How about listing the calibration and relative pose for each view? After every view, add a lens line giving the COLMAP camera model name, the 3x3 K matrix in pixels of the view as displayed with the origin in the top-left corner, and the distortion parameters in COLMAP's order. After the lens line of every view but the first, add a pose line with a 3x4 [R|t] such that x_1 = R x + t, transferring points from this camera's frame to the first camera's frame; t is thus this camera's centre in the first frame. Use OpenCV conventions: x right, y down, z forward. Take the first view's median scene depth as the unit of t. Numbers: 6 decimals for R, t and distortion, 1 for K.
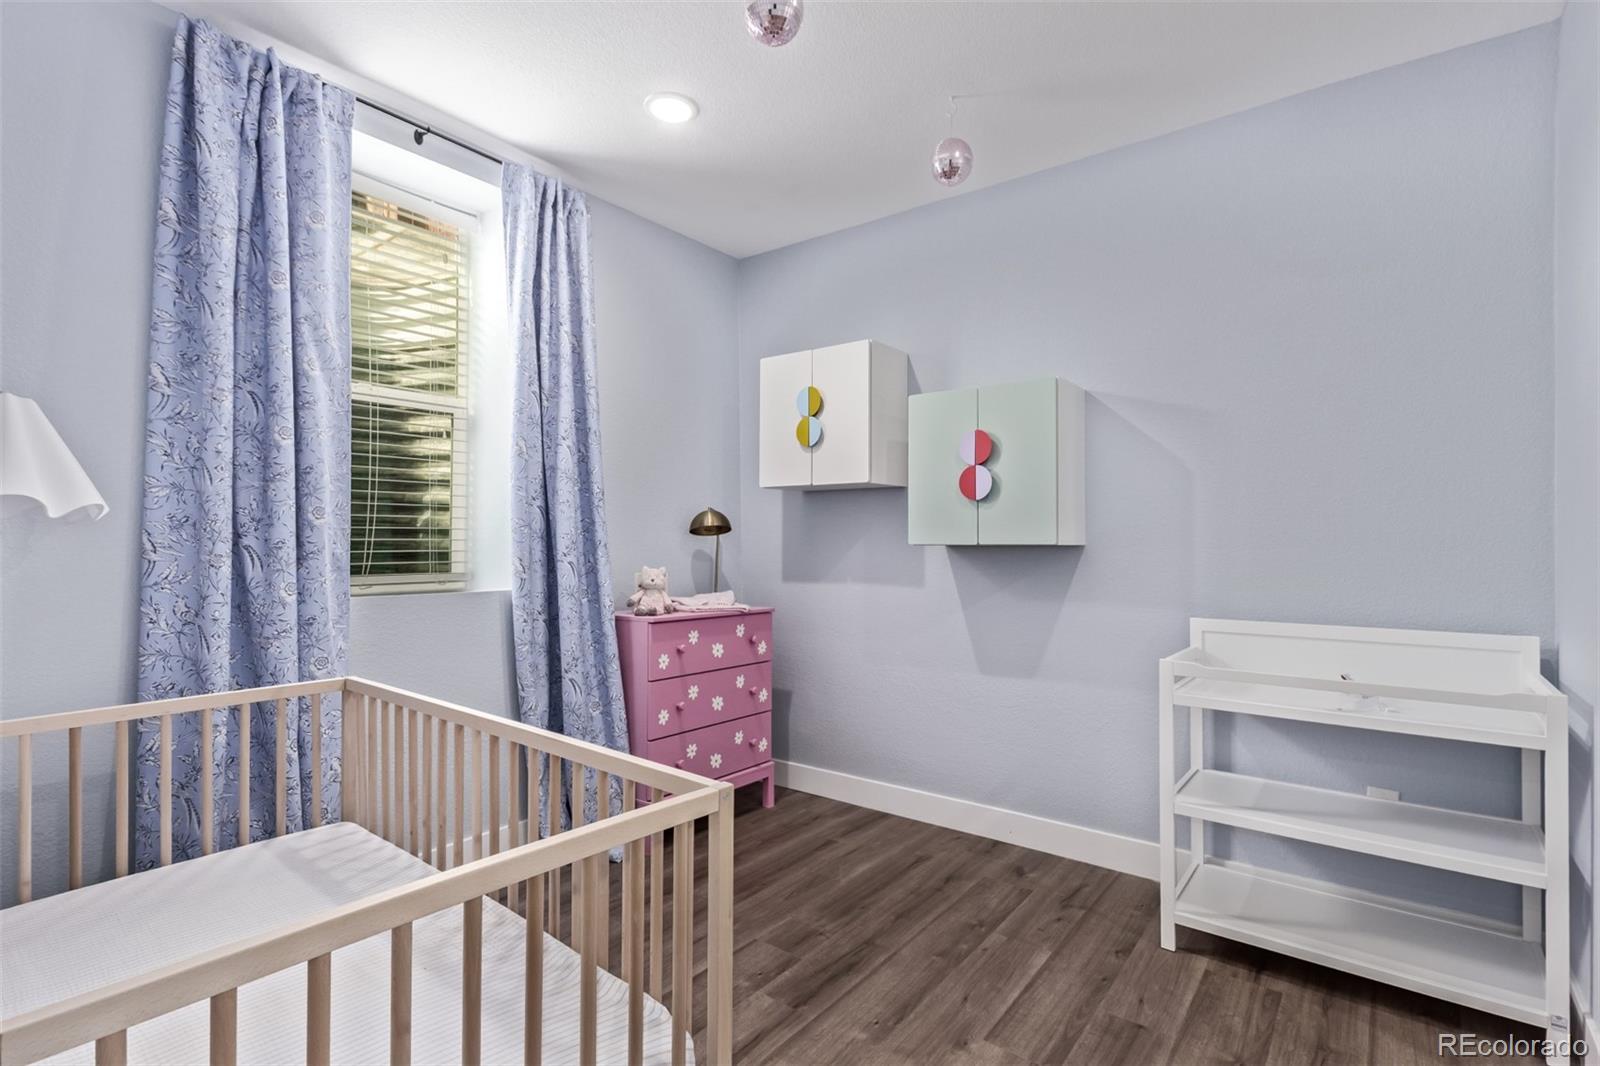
lens RADIAL K [[747.3, 0, 809.8], [0, 747.3, 535.1], [0, 0, 1]] dist [0.015524, -0.005594]
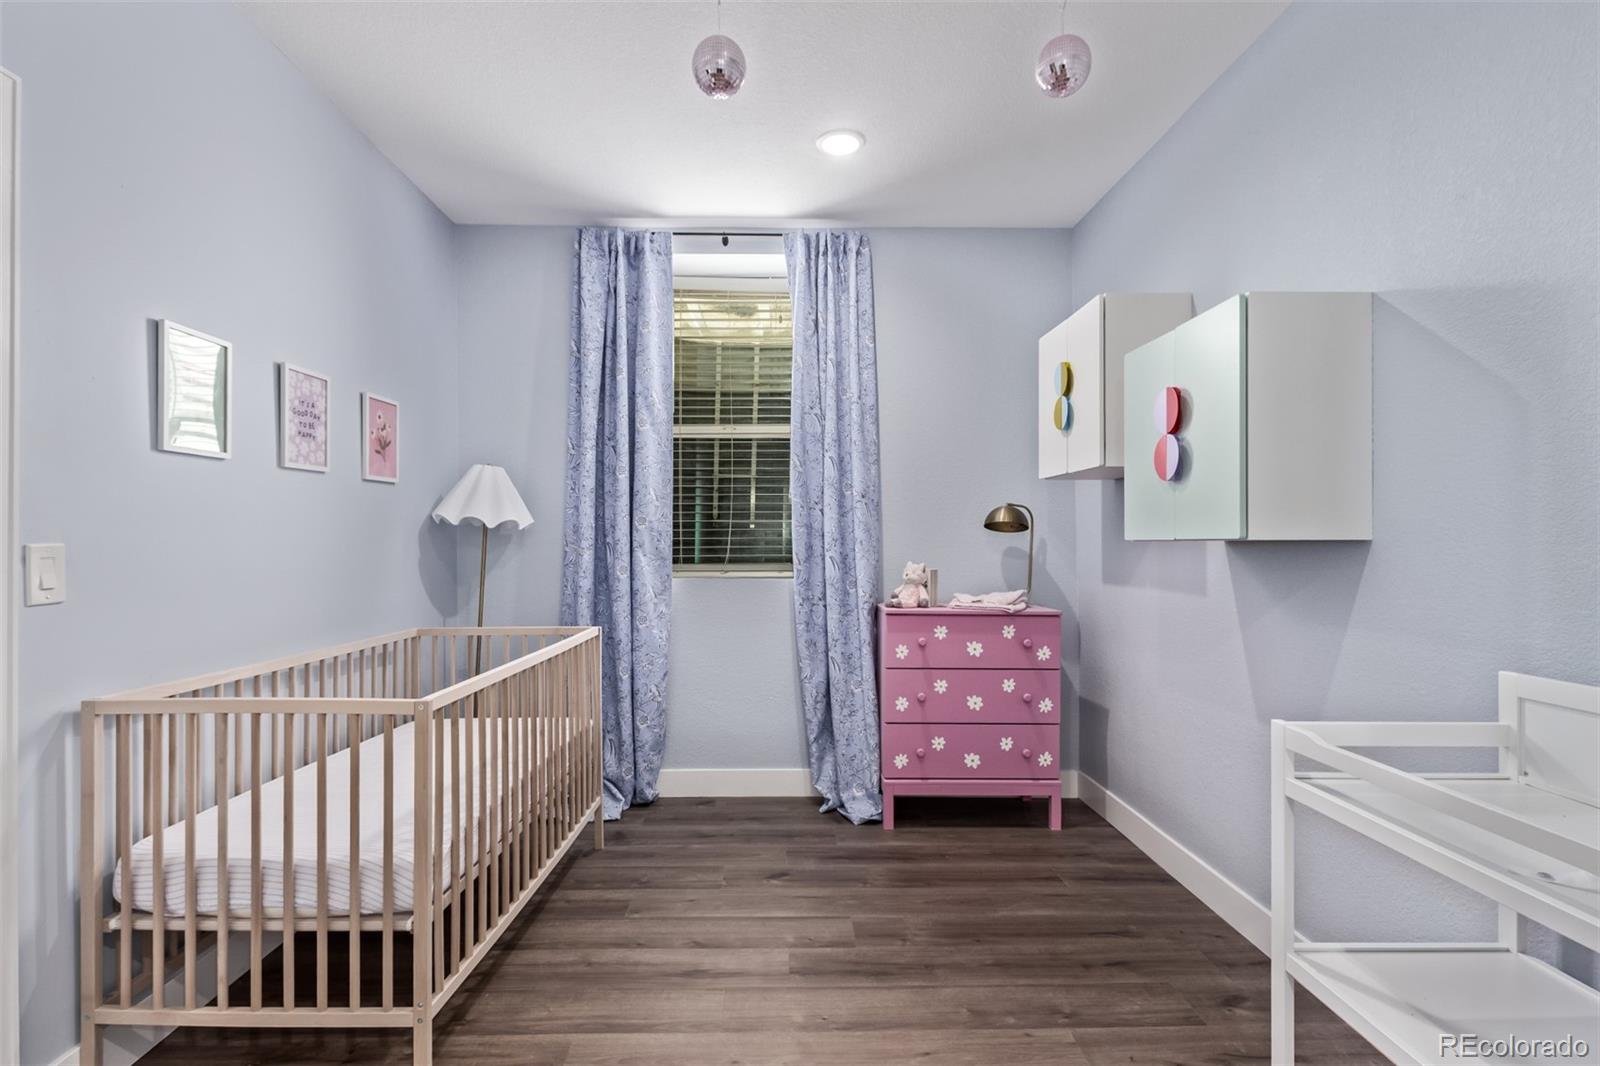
lens RADIAL K [[747.3, 0, 808.3], [0, 747.3, 540.8], [0, 0, 1]] dist [0.015524, -0.005594]
pose [[0.632361, -0.004309, -0.774662, 0.550684], [0.012036, 0.999918, 0.004263, 0.005787], [0.774580, -0.012019, 0.632361, 0.232434]]
